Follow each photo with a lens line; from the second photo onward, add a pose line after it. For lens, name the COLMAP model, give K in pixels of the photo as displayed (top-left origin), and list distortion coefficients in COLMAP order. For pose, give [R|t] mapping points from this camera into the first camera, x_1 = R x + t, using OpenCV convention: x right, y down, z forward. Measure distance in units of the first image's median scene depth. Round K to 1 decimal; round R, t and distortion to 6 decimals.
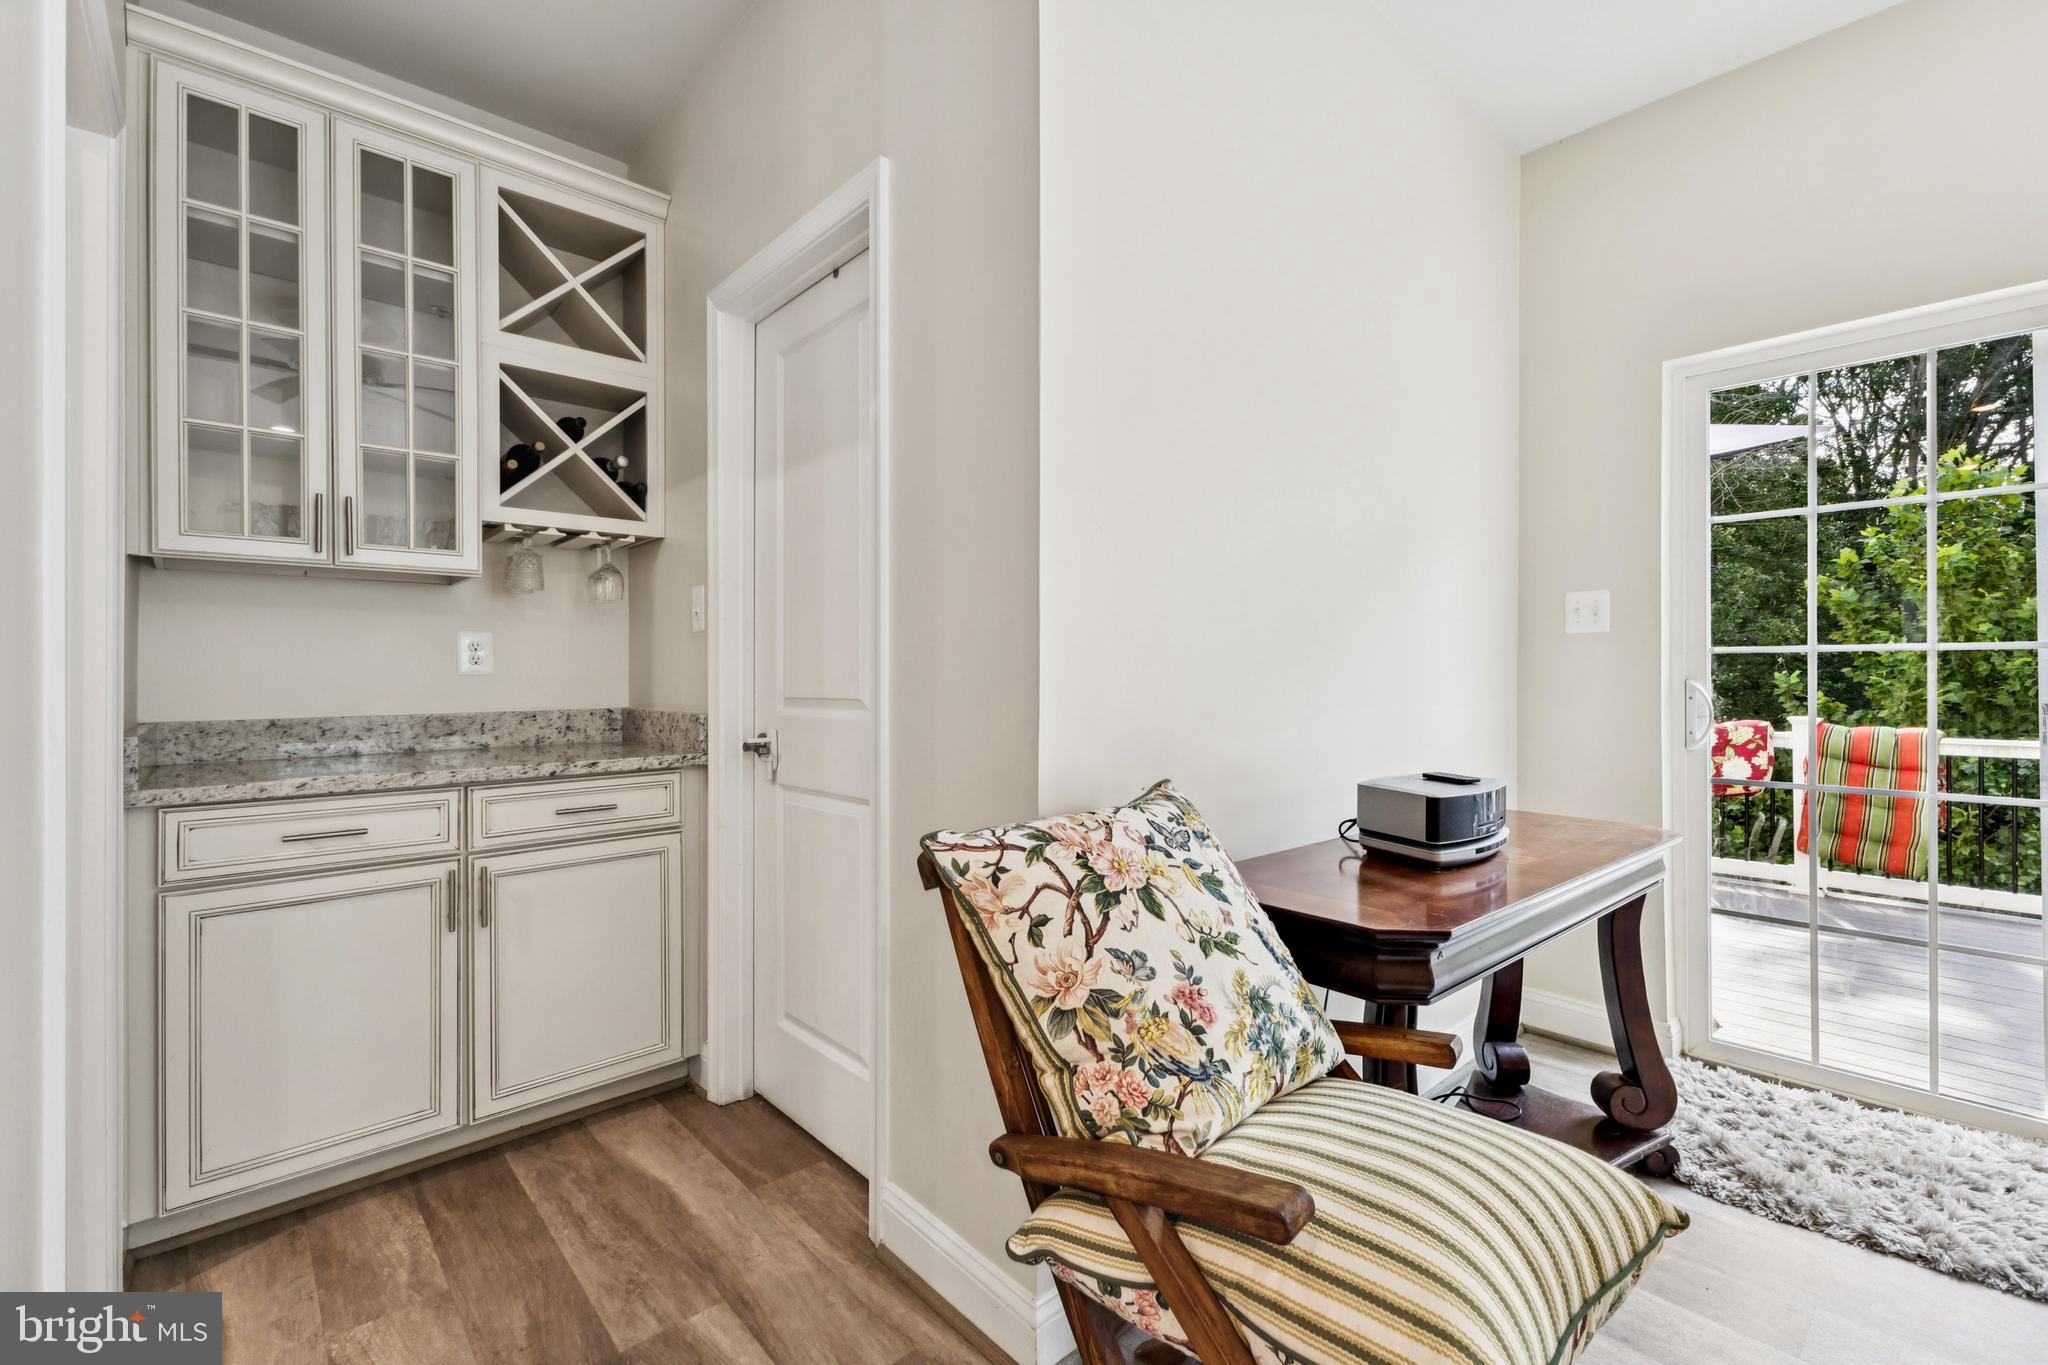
lens RADIAL K [[899.5, 0, 1021.8], [0, 899.5, 674.3], [0, 0, 1]] dist [0.020936, -0.000432]
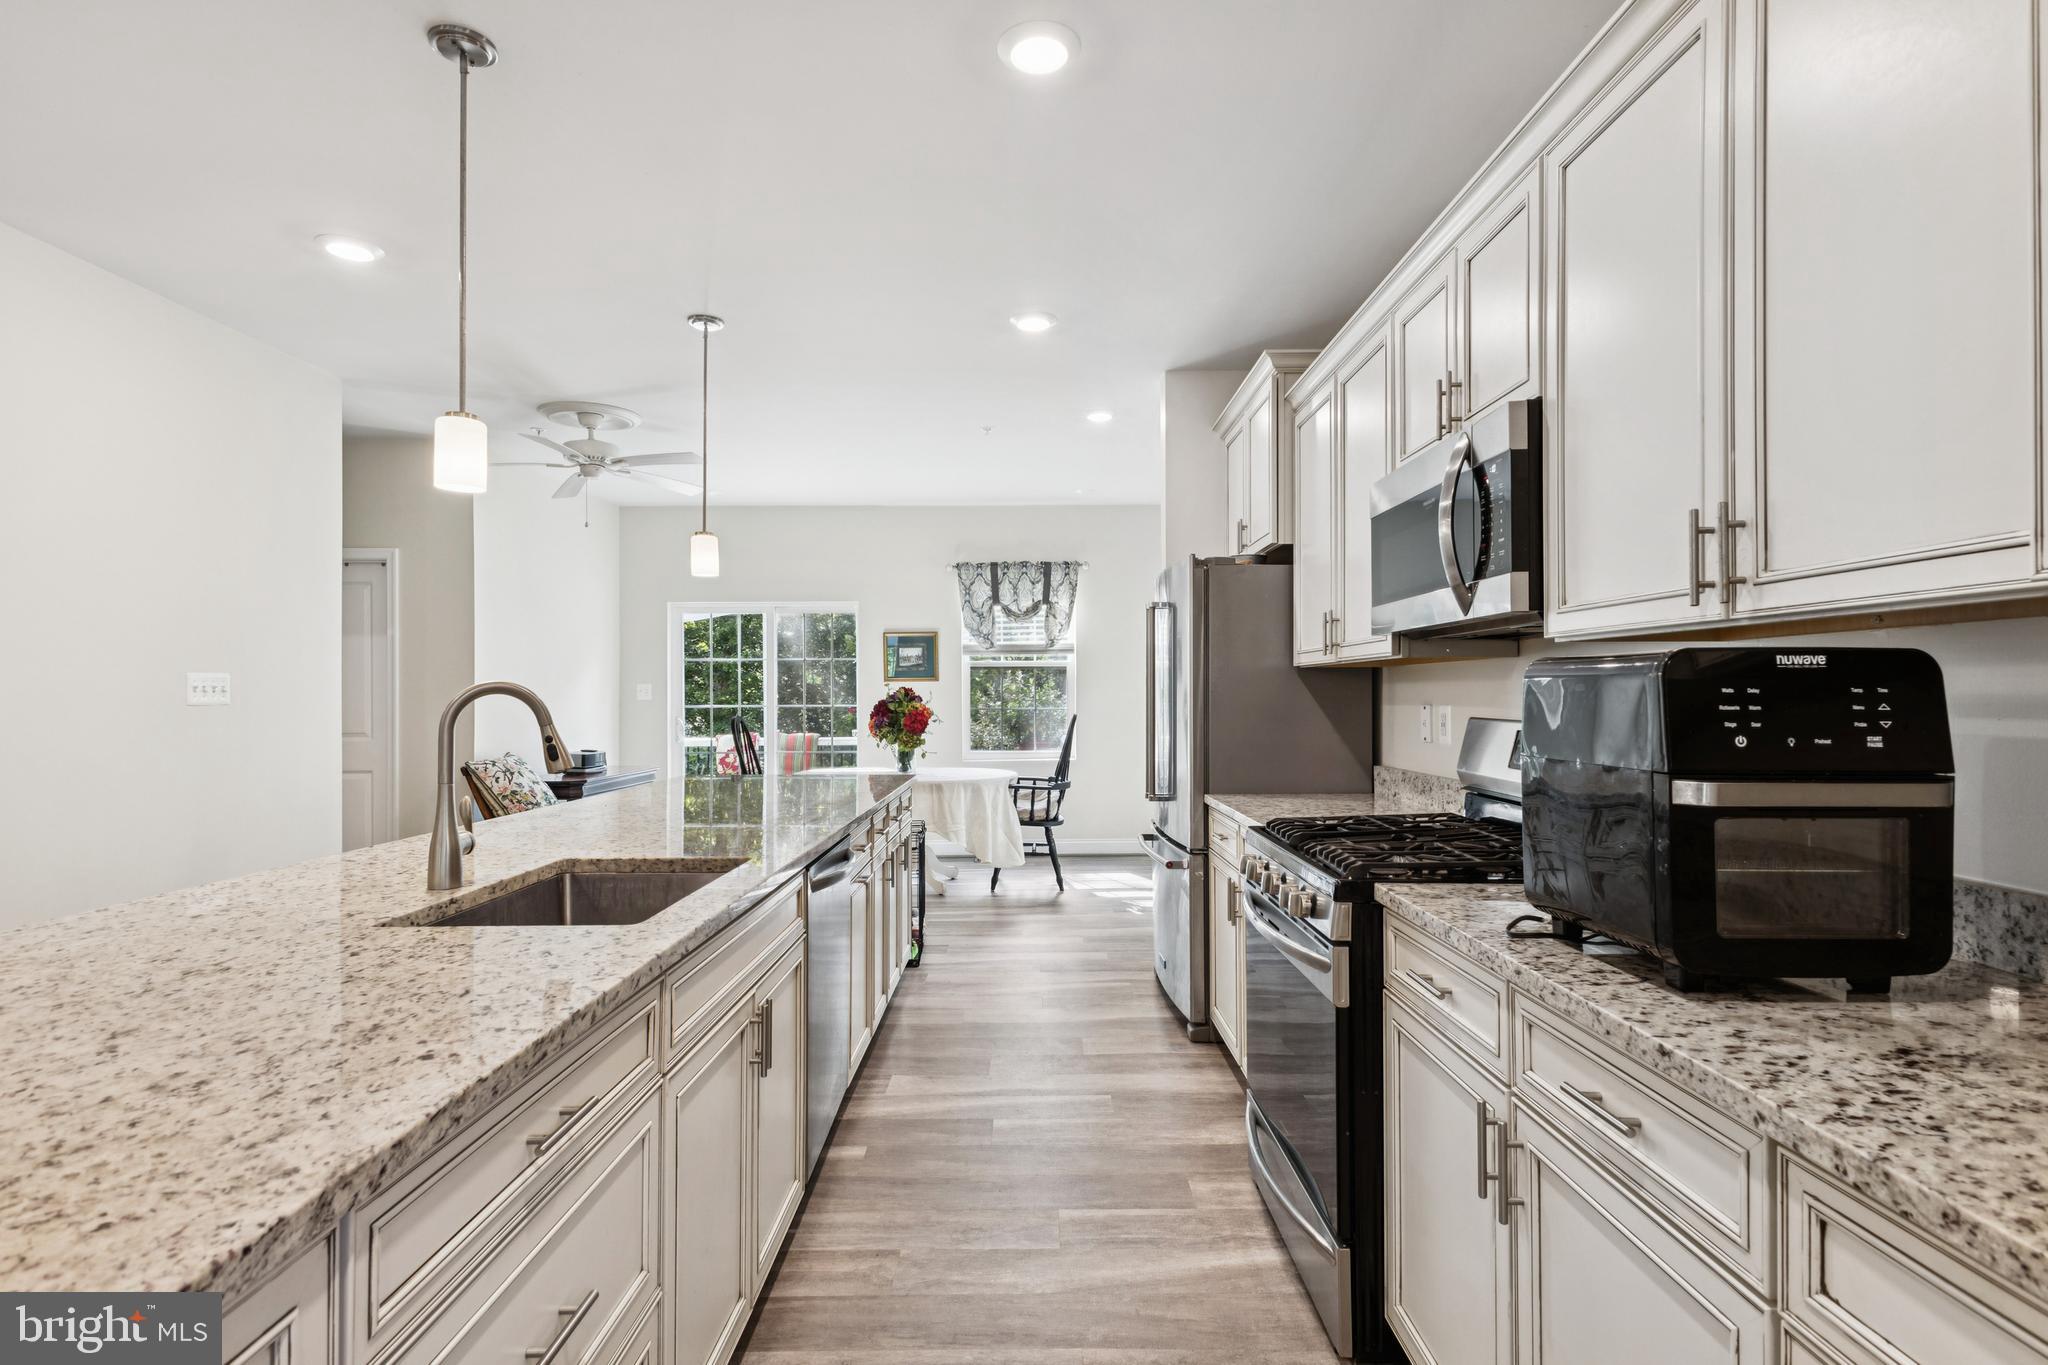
lens RADIAL K [[1035.3, 0, 1027.3], [0, 1035.3, 692.8], [0, 0, 1]] dist [0.000255, 0.000019]
pose [[0.679648, -0.000851, 0.733538, -0.837267], [0.005466, 0.999977, -0.003904, -0.052880], [-0.733518, 0.006663, 0.679637, -1.899998]]
